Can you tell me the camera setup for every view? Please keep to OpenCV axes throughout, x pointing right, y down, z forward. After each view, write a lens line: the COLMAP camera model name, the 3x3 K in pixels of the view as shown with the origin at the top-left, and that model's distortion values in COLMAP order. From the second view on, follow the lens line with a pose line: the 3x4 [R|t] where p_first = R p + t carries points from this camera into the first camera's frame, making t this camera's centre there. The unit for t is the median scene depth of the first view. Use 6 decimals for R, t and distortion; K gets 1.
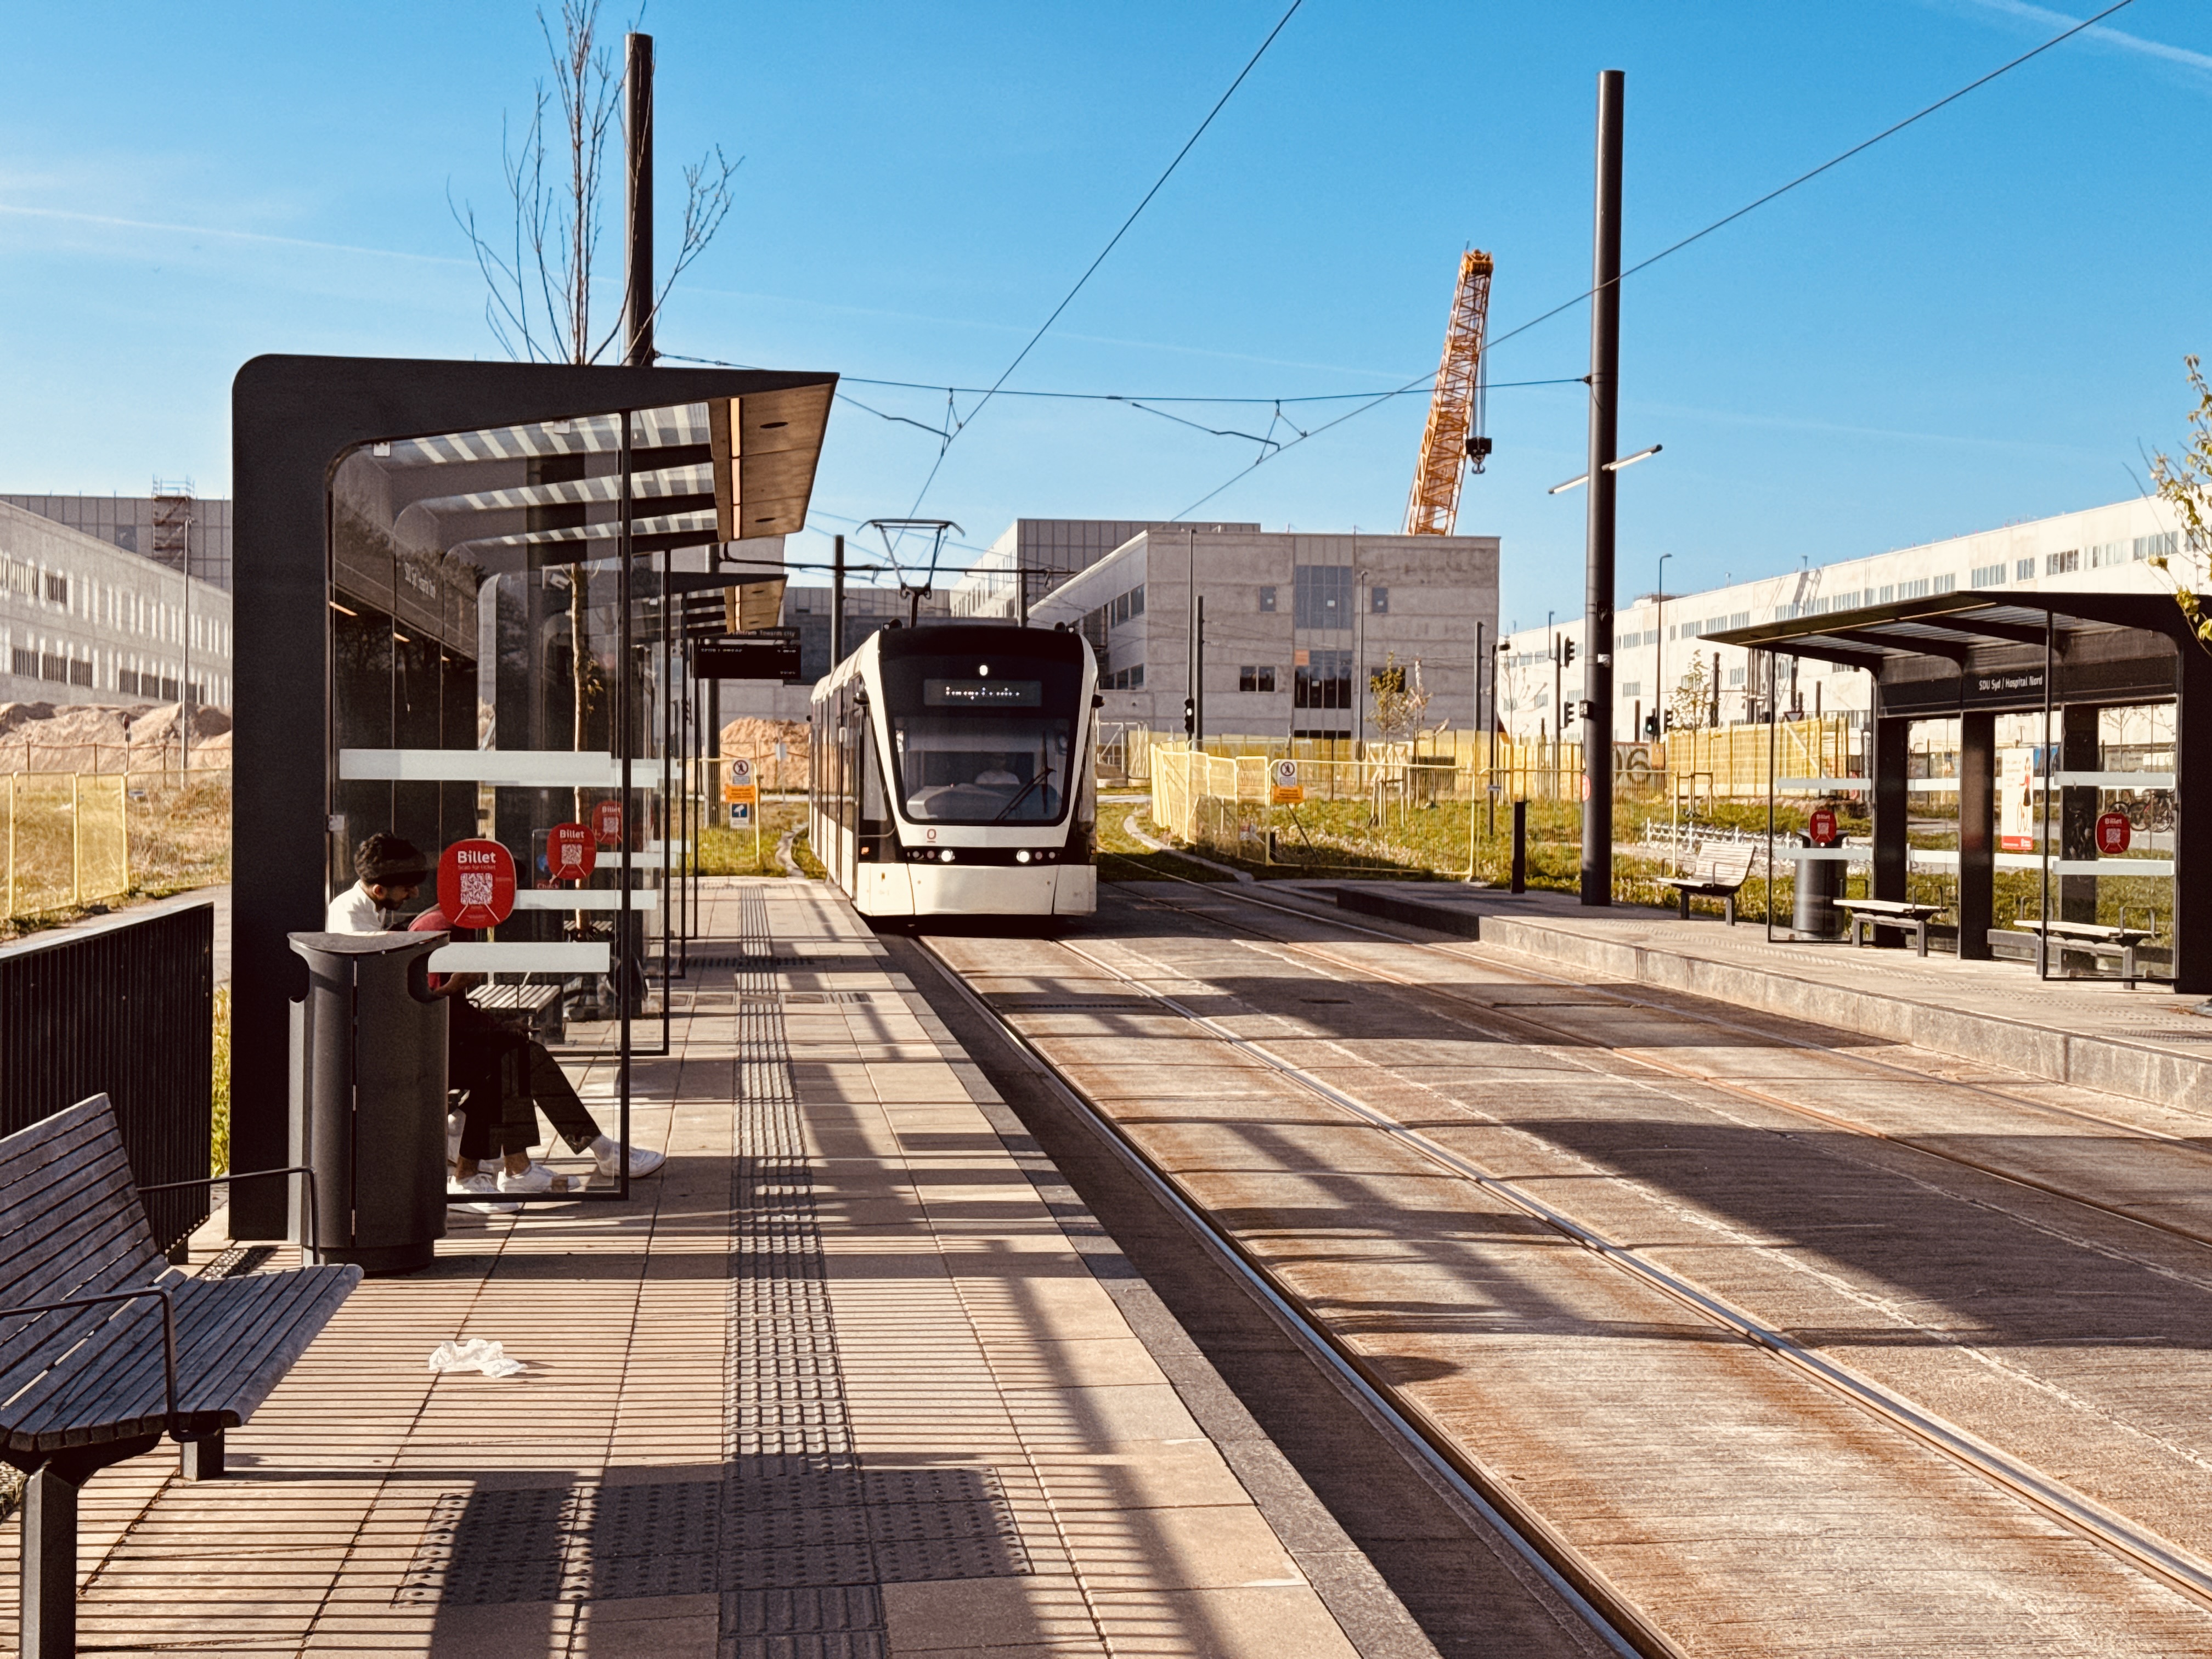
lens RADIAL K [[3090.4, 0, 1110.5], [0, 3090.4, 838.9], [0, 0, 1]] dist [0.120963, 0.000000]
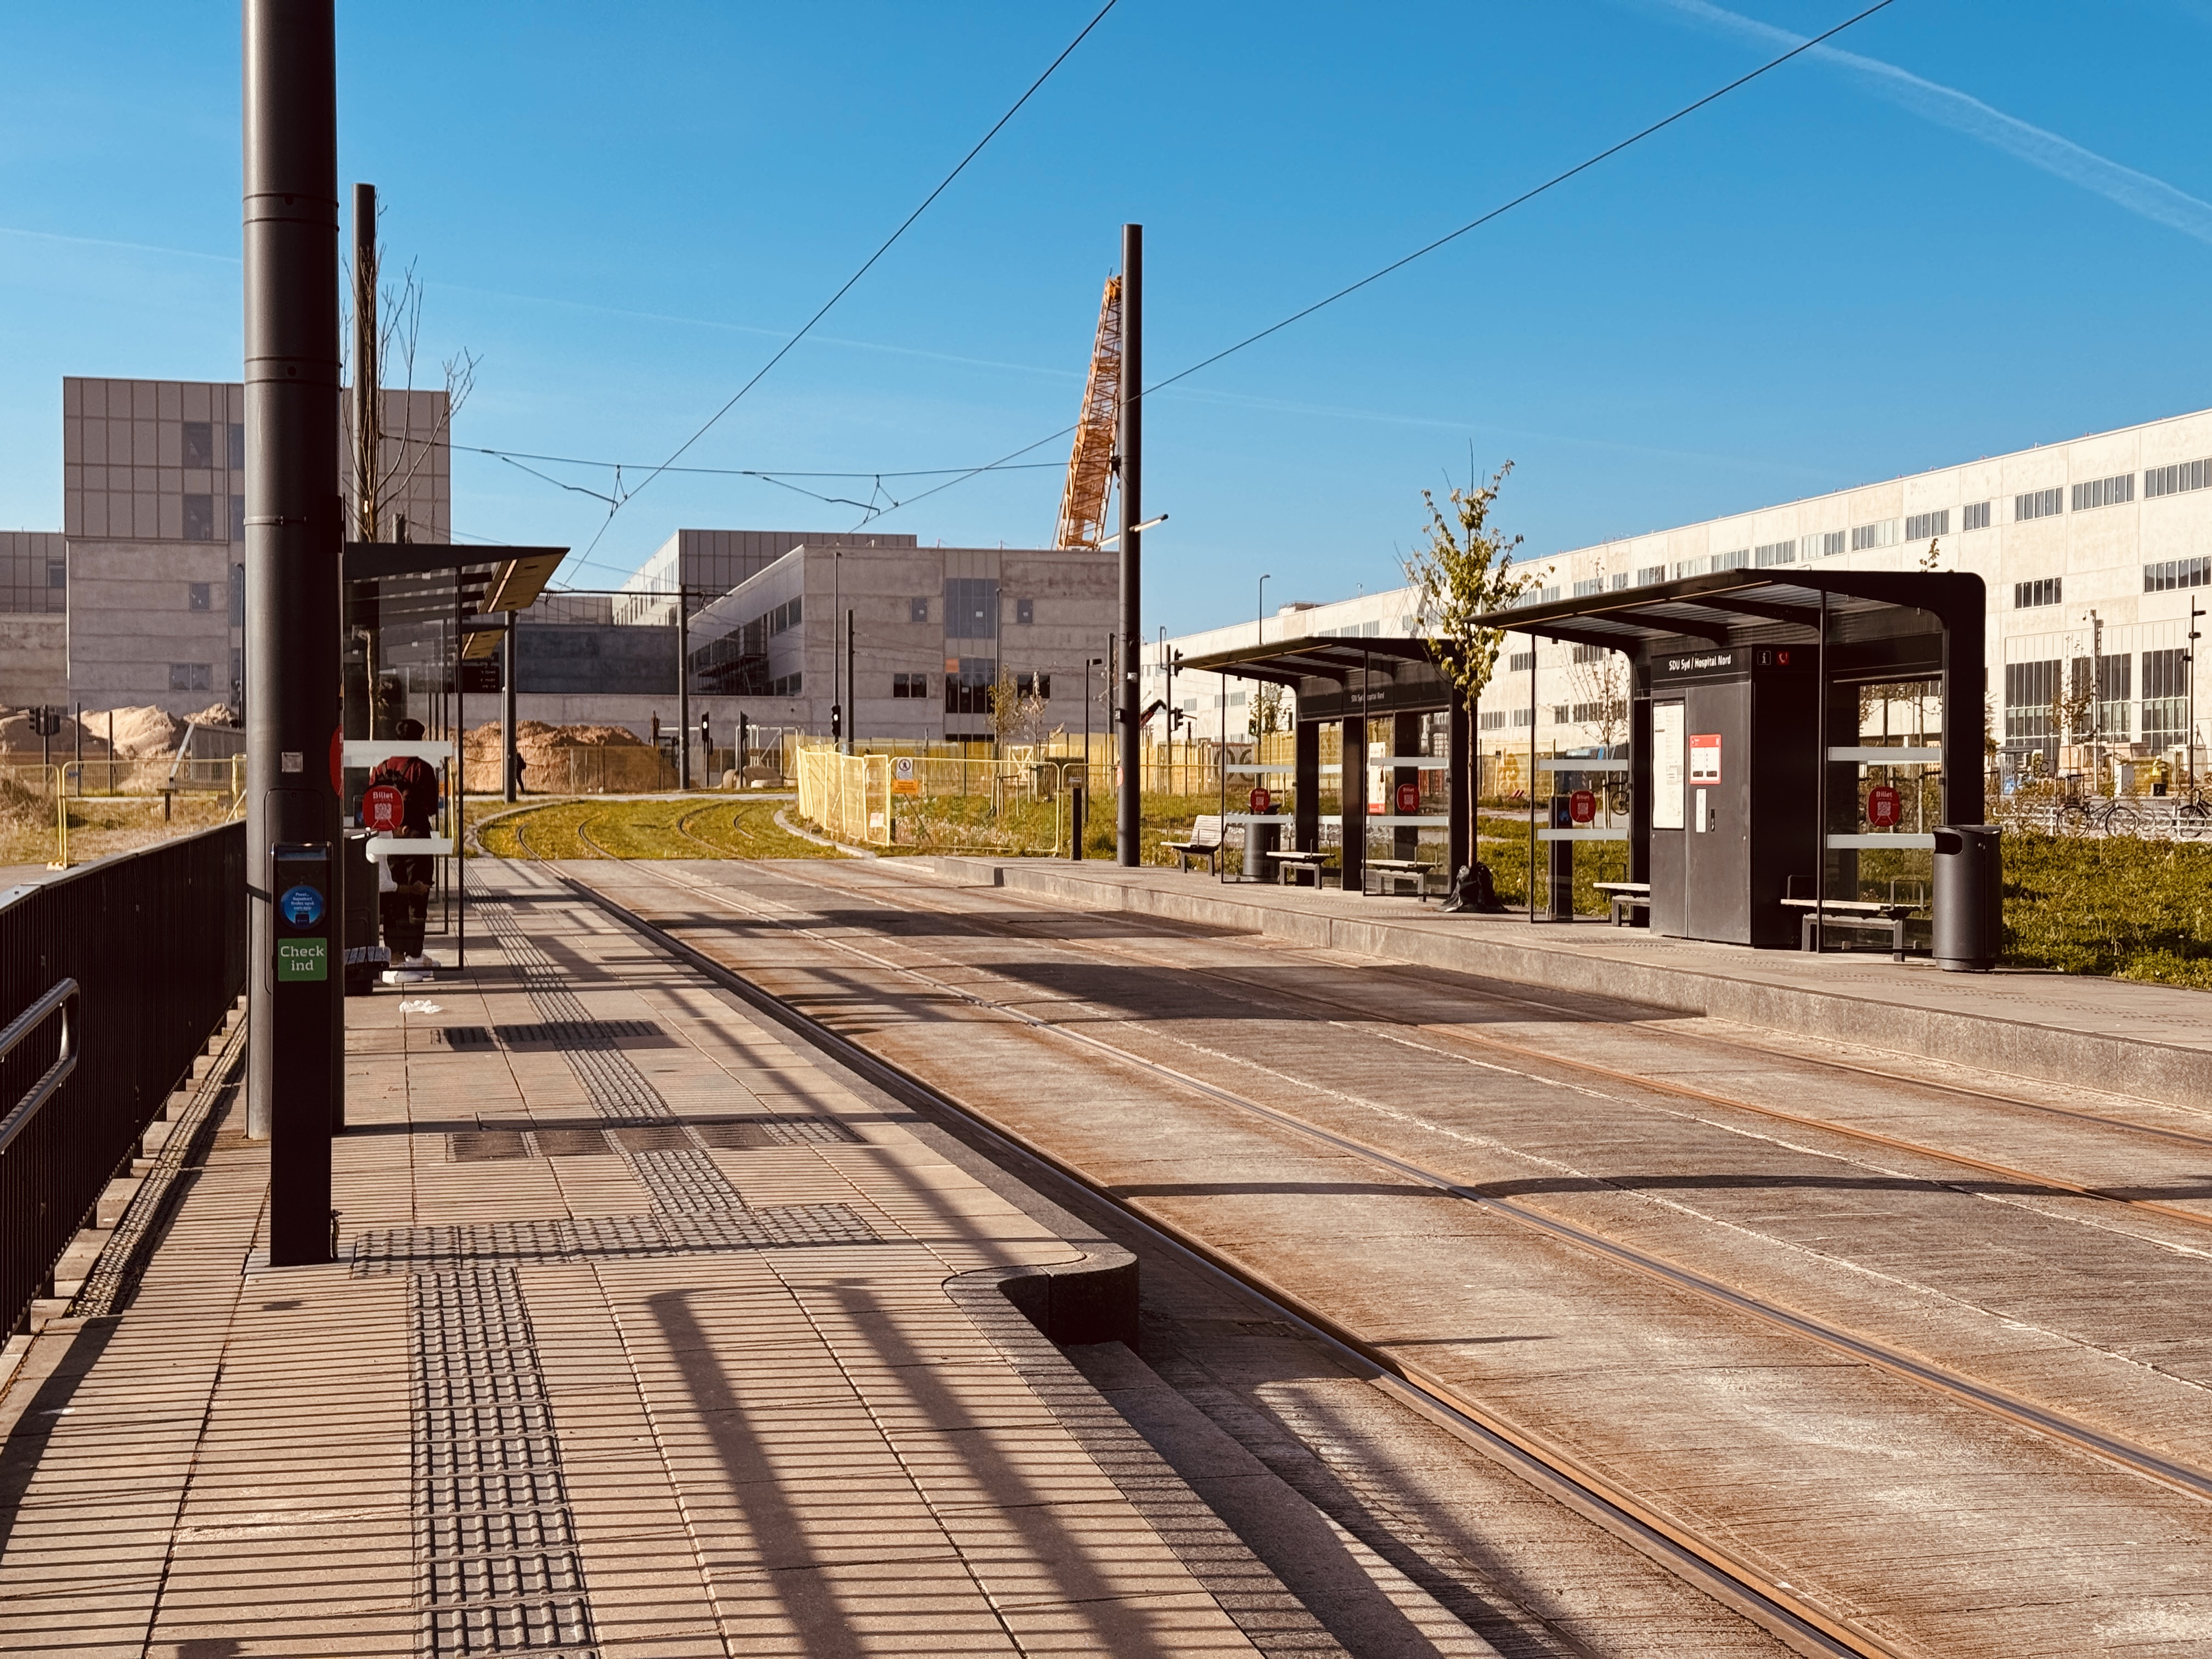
lens RADIAL K [[3090.4, 0, 1121.4], [0, 3090.4, 830.1], [0, 0, 1]] dist [0.120963, 0.000000]
pose [[0.993878, -0.007987, 0.110191, 0.026435], [0.008468, 0.999957, -0.003893, 0.024946], [-0.110155, 0.004802, 0.993903, -0.630517]]
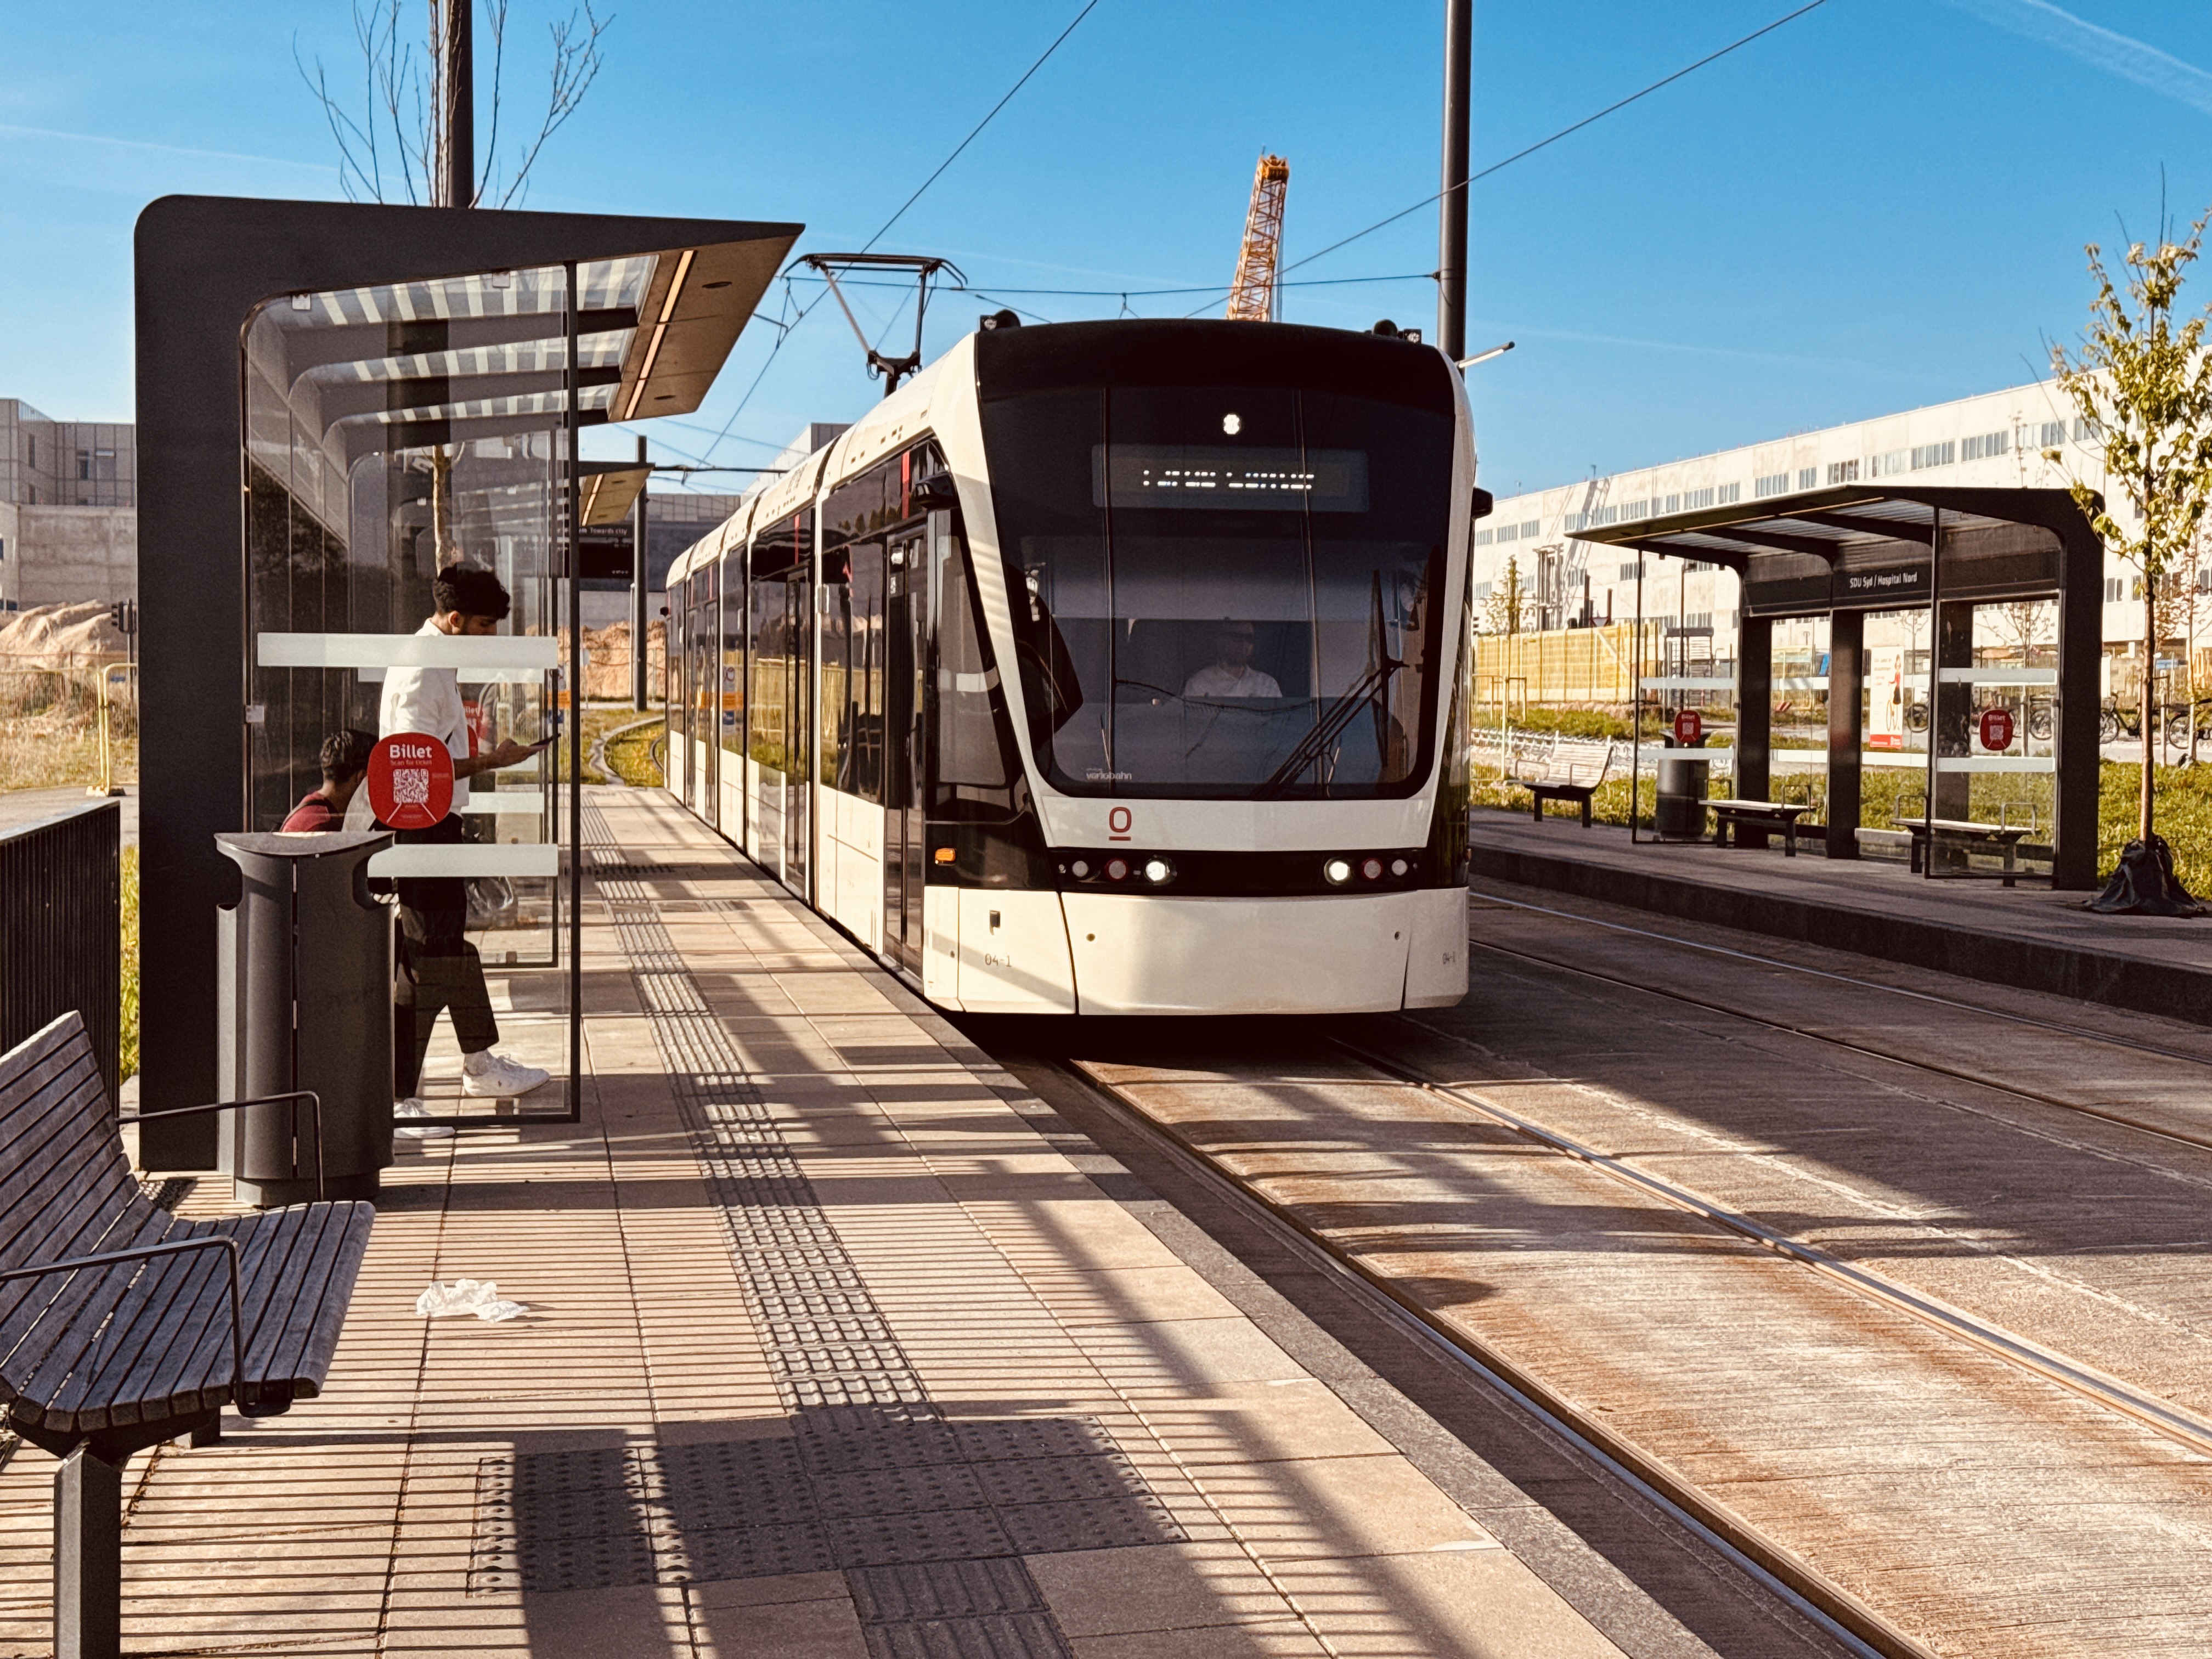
lens RADIAL K [[3090.4, 0, 1143.5], [0, 3090.4, 828.0], [0, 0, 1]] dist [0.120963, 0.000000]
pose [[0.996931, -0.005545, 0.078083, -0.038271], [0.003517, 0.999653, 0.026087, 0.003355], [-0.078201, -0.025732, 0.996605, 0.043153]]
